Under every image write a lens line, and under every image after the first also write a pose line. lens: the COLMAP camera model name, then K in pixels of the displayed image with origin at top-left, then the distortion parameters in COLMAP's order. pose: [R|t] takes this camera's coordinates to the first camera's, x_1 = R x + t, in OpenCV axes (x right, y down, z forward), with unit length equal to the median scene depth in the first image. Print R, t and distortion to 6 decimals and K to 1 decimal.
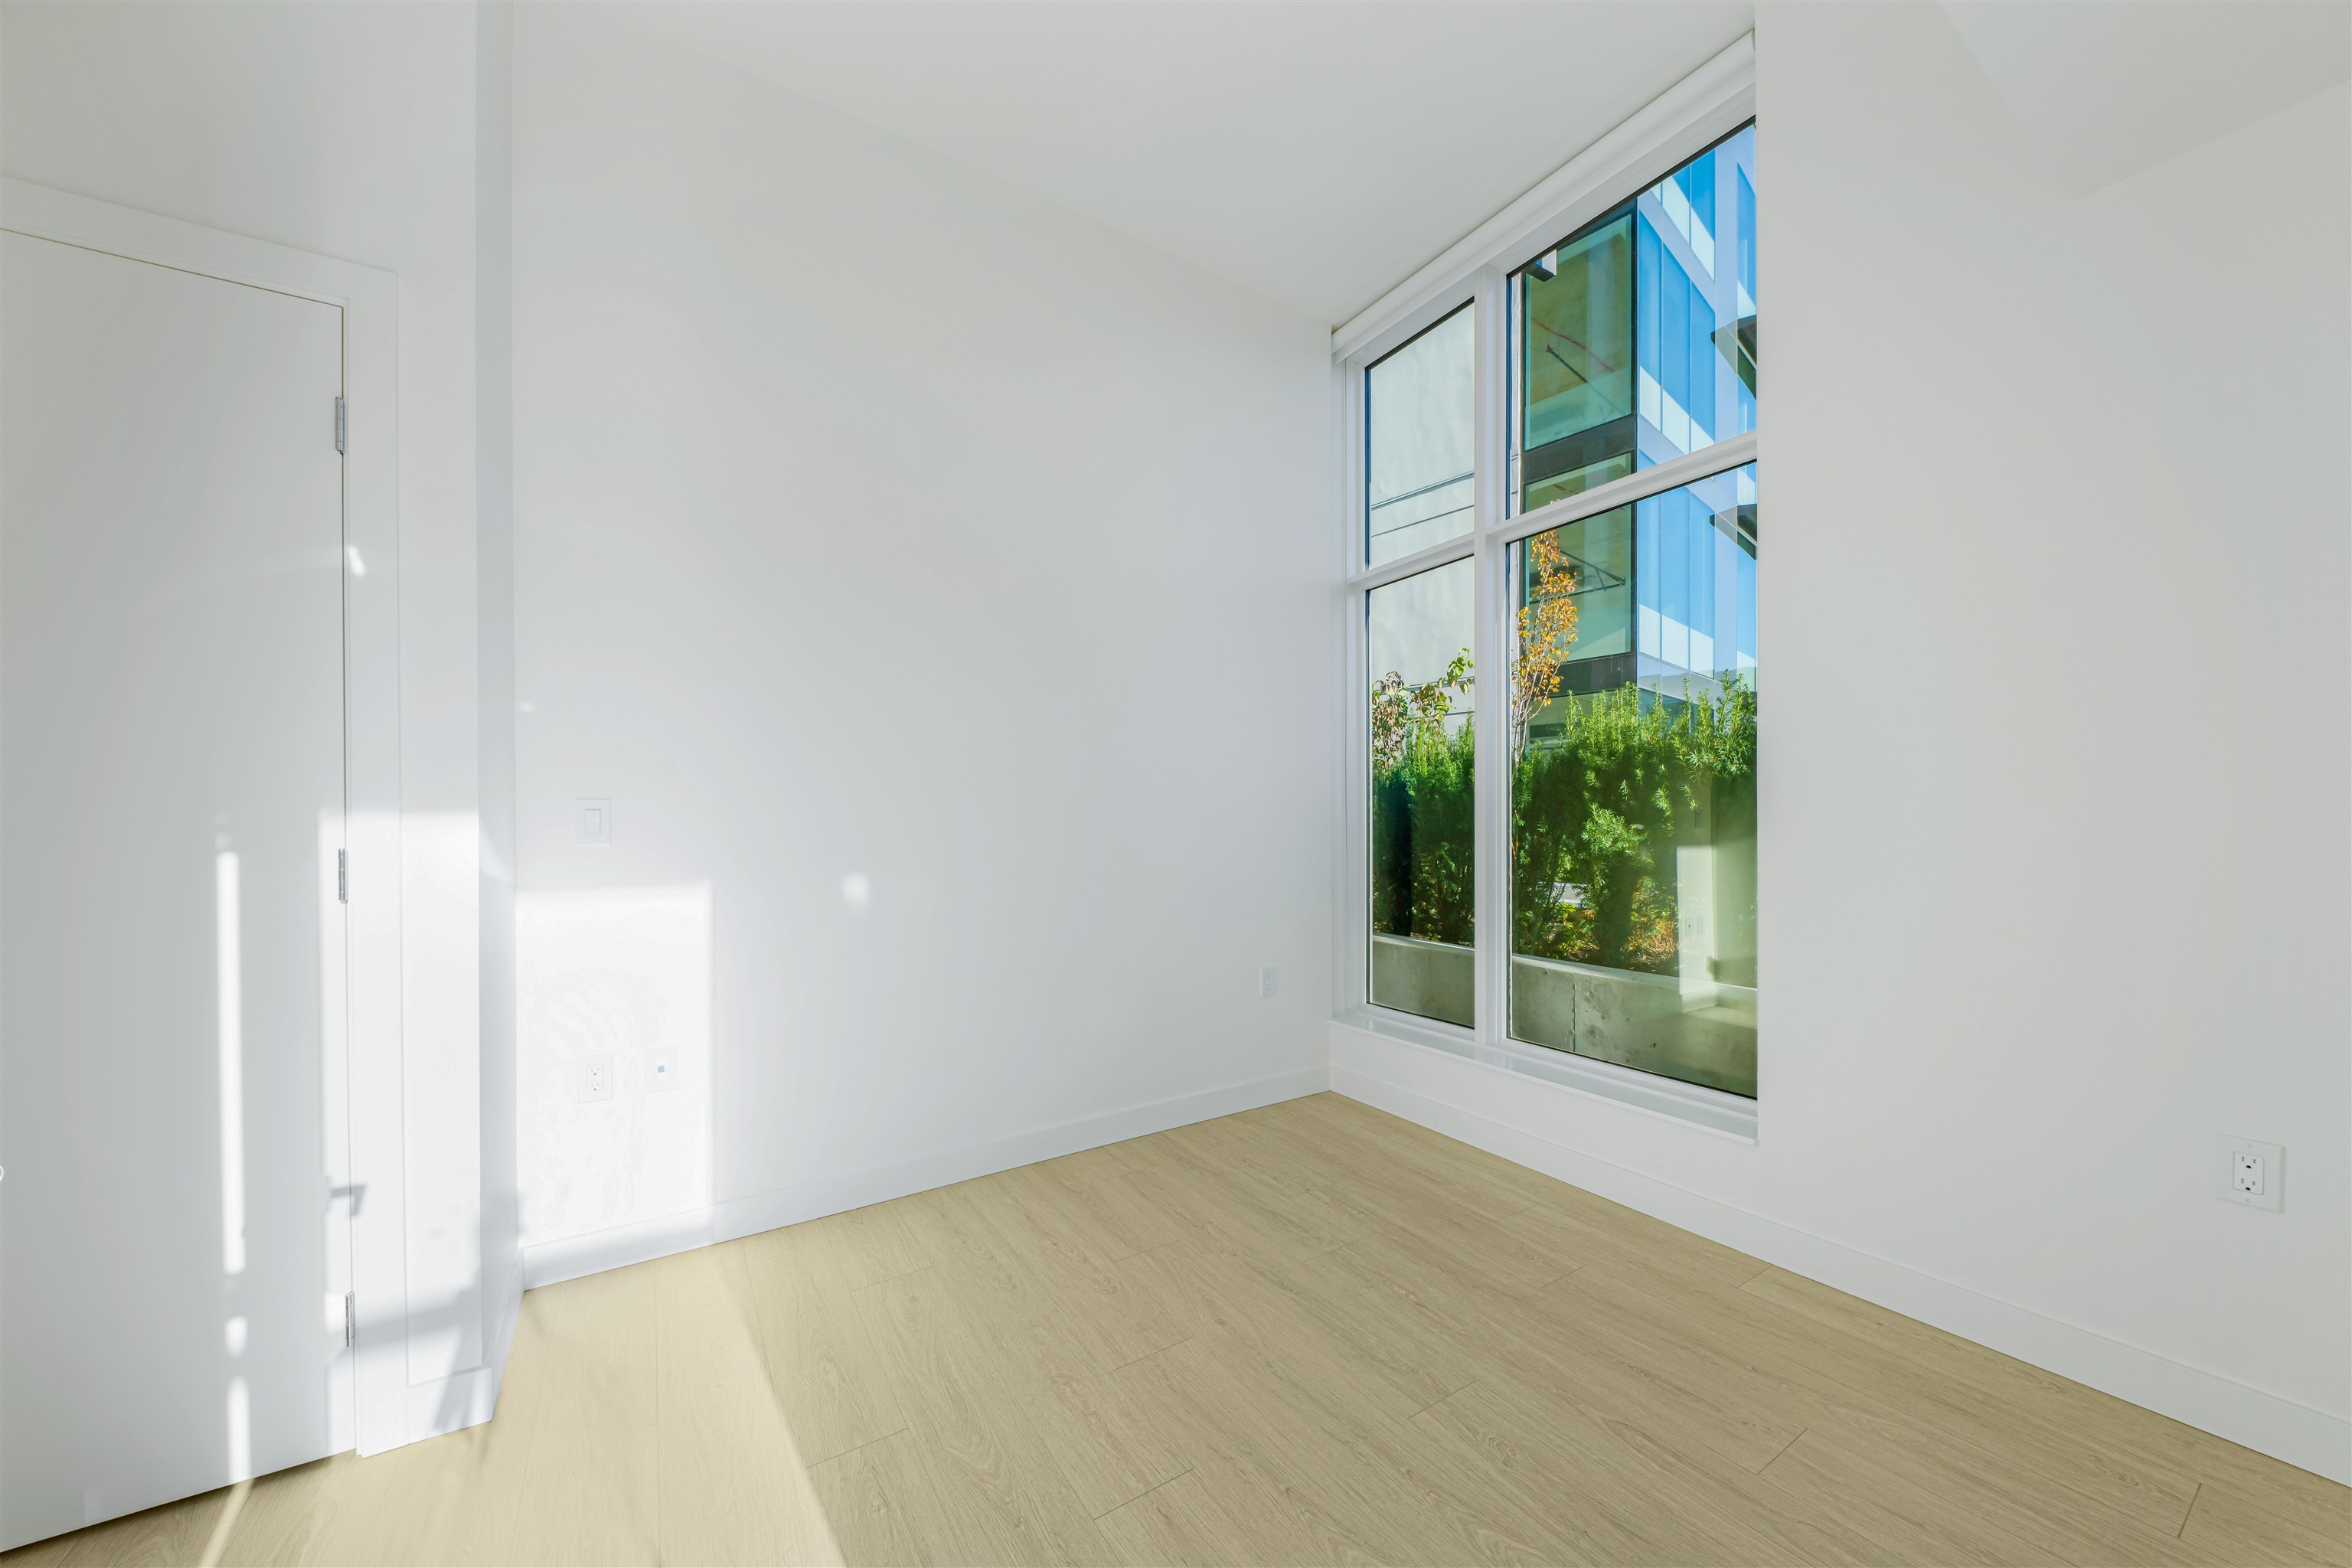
lens RADIAL K [[827.4, 0, 1178.6], [0, 827.4, 814.9], [0, 0, 1]] dist [0.002416, -0.000328]
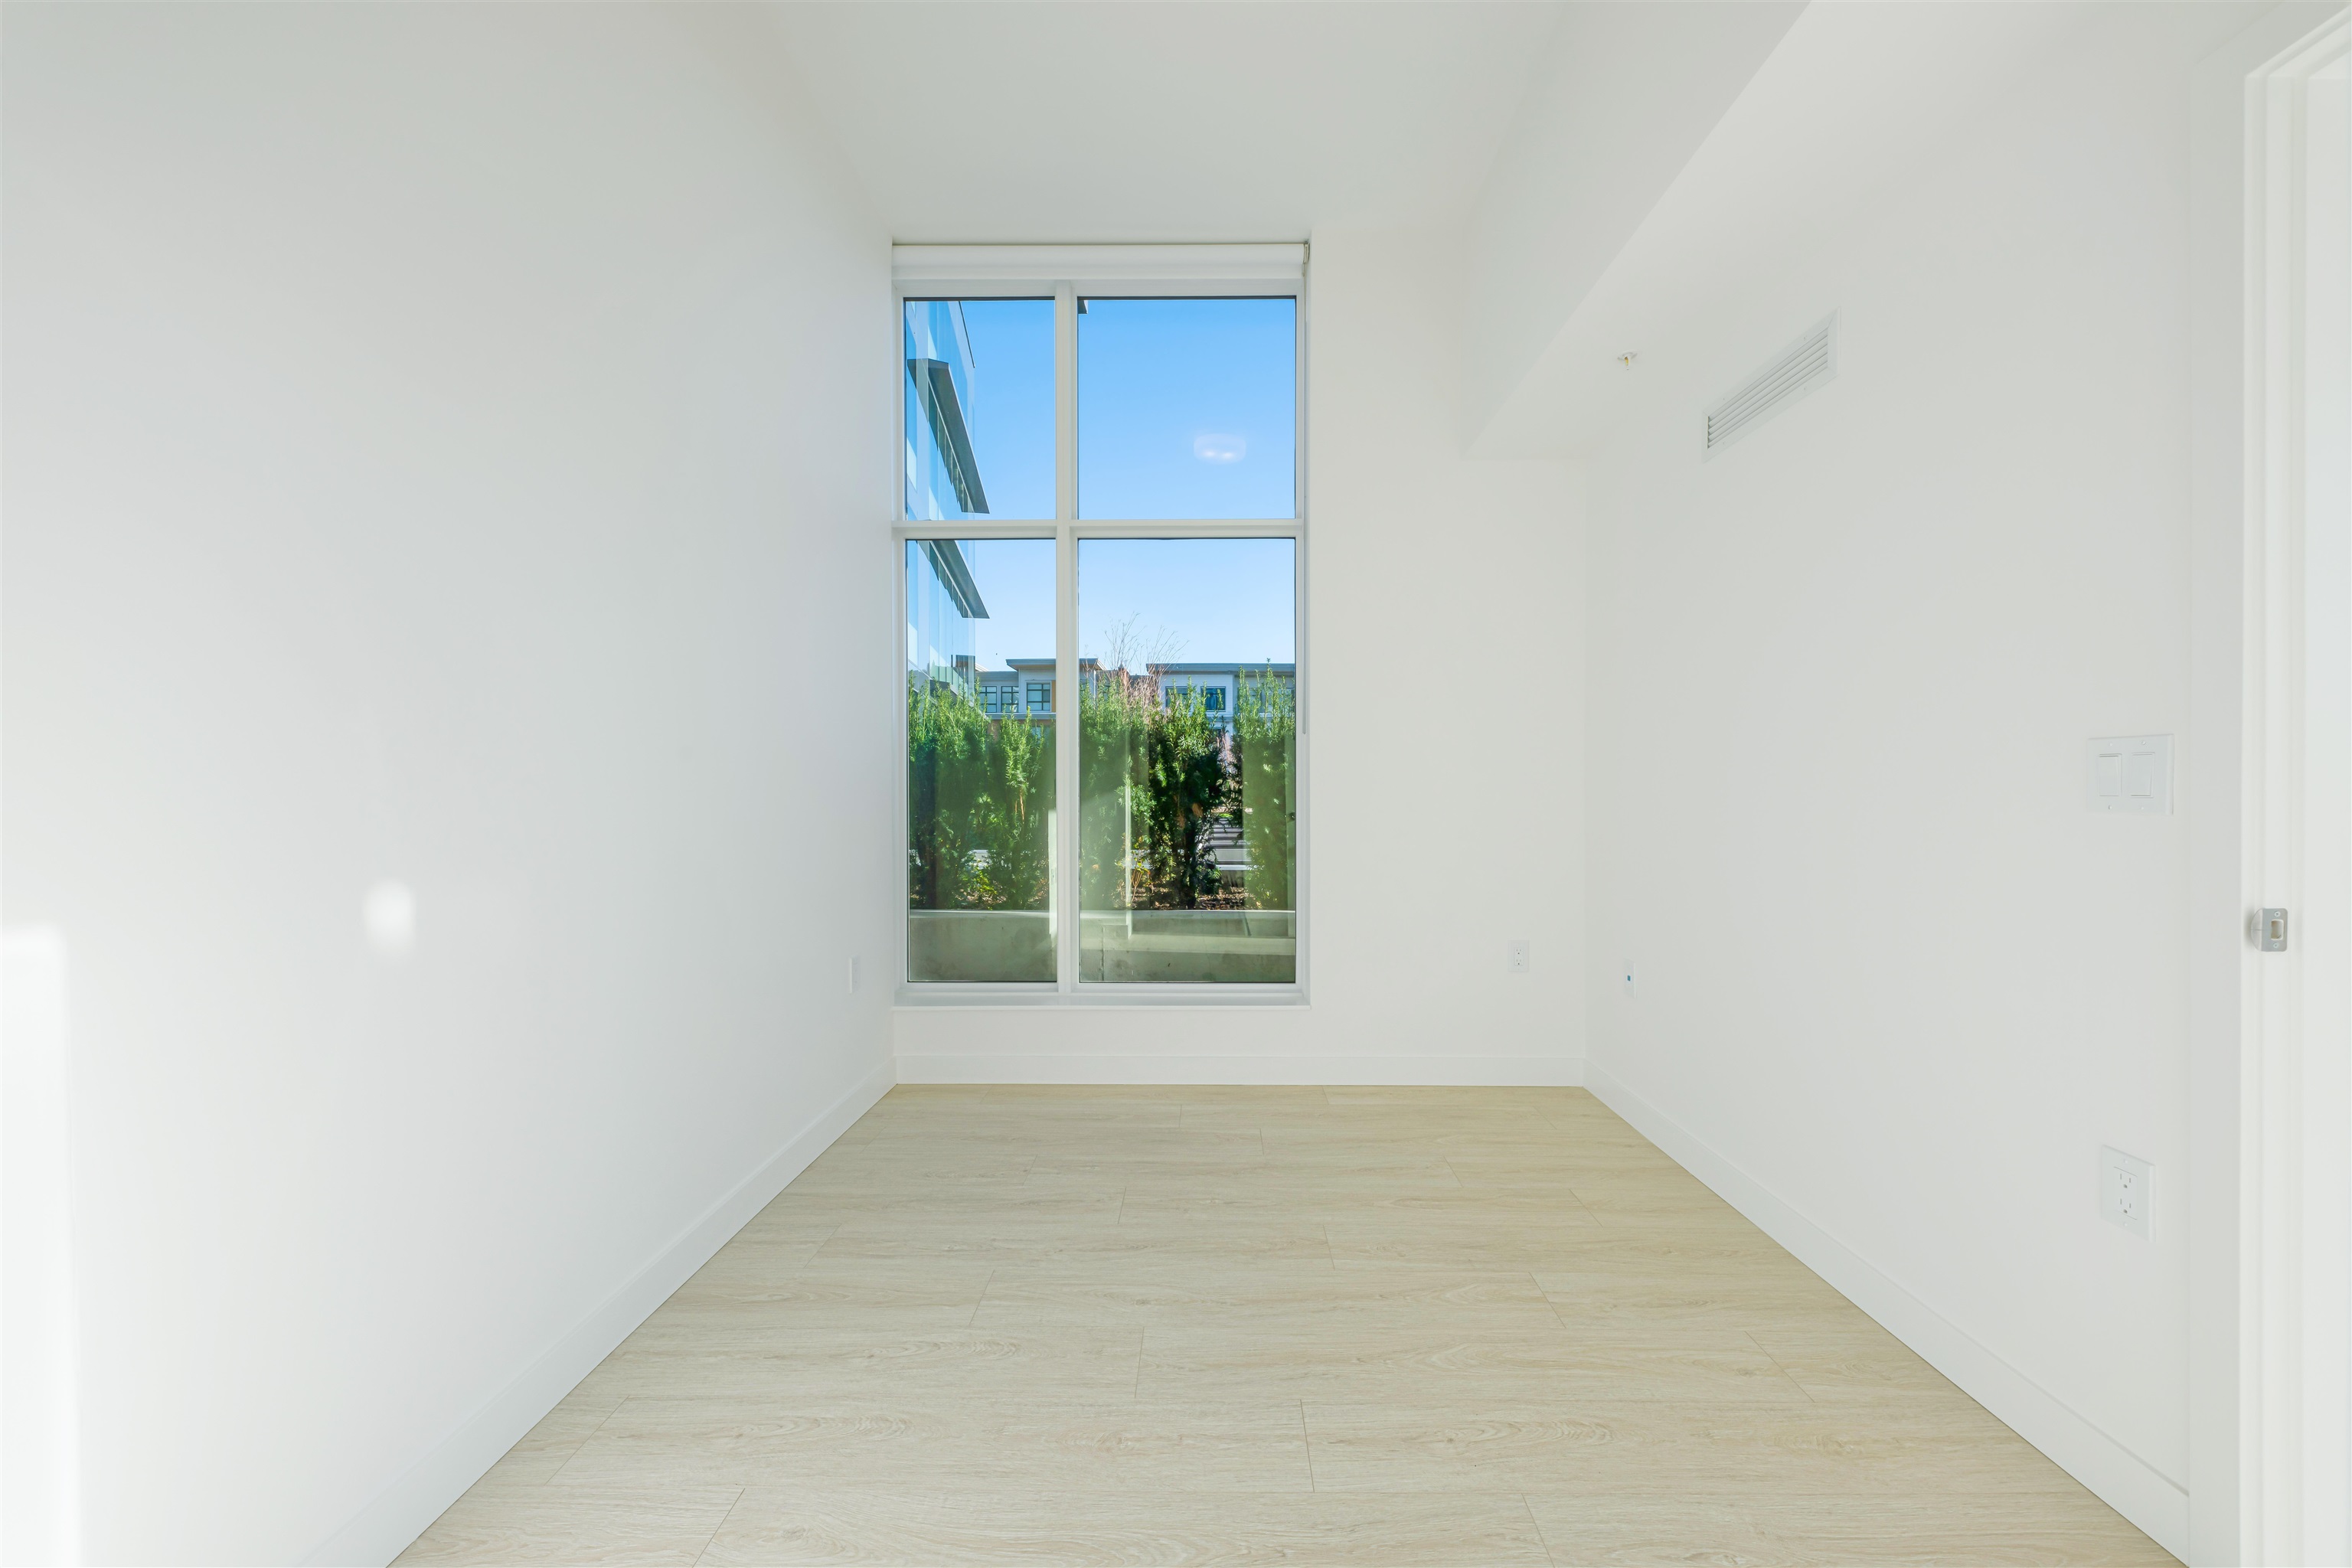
lens RADIAL K [[827.4, 0, 1193.6], [0, 827.4, 792.7], [0, 0, 1]] dist [0.002416, -0.000328]
pose [[0.540298, 0.002731, 0.841469, -0.544591], [-0.011081, 0.999931, 0.003870, 0.008733], [-0.841401, -0.011415, 0.540291, 0.321008]]
